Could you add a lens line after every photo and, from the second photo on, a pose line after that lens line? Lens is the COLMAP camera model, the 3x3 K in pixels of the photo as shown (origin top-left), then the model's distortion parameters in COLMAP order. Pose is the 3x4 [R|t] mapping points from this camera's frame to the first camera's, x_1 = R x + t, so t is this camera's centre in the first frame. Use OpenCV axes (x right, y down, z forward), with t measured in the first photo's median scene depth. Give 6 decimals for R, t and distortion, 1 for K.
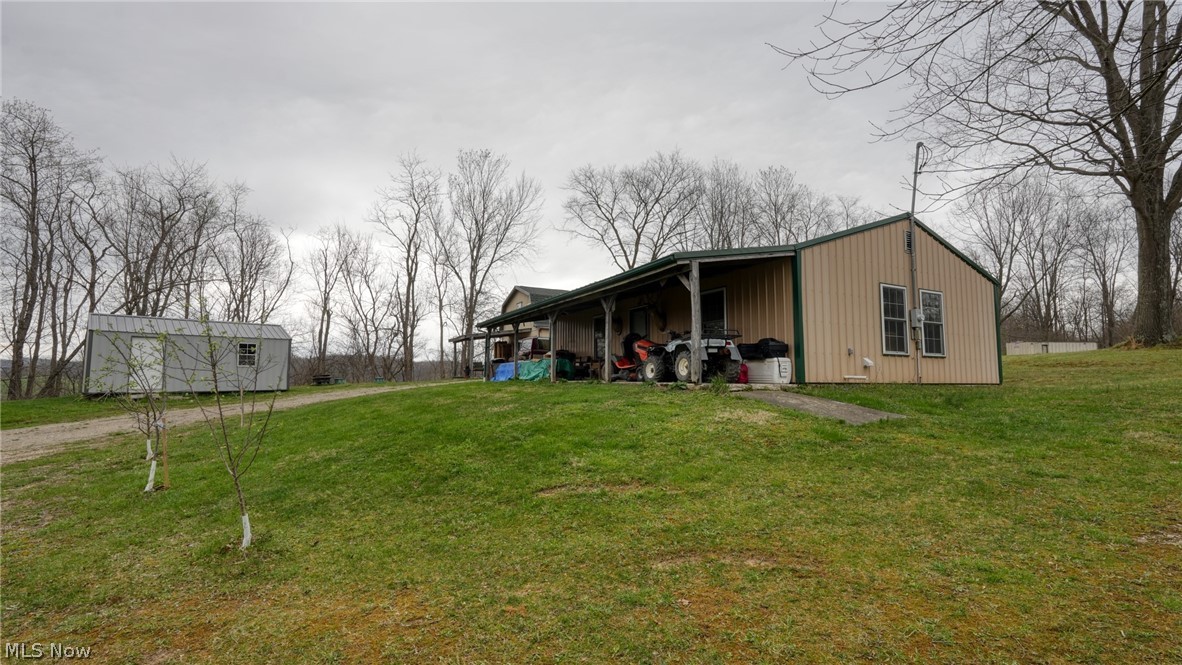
lens RADIAL K [[517.3, 0, 590.0], [0, 517.3, 332.9], [0, 0, 1]] dist [-0.017651, 0.009129]
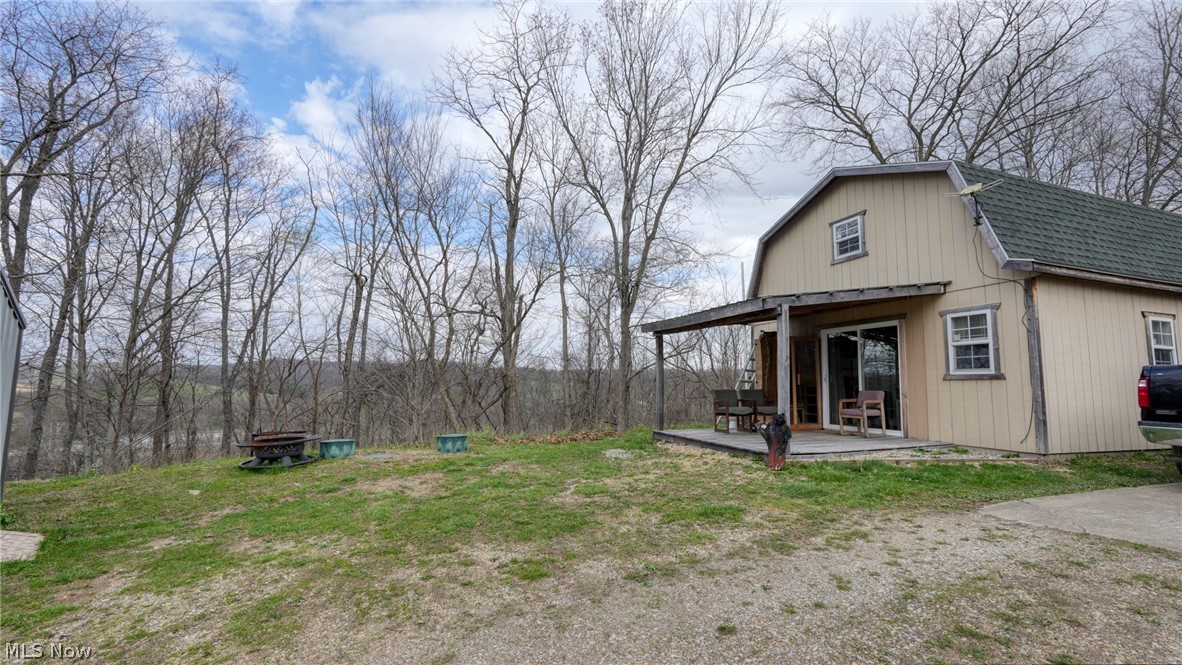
lens RADIAL K [[518.0, 0, 588.8], [0, 518.0, 335.6], [0, 0, 1]] dist [-0.019002, 0.009975]
pose [[0.990645, -0.000030, -0.136463, -0.227087], [-0.001027, 0.999970, -0.007675, 0.019598], [0.136459, 0.007743, 0.990615, 0.558573]]
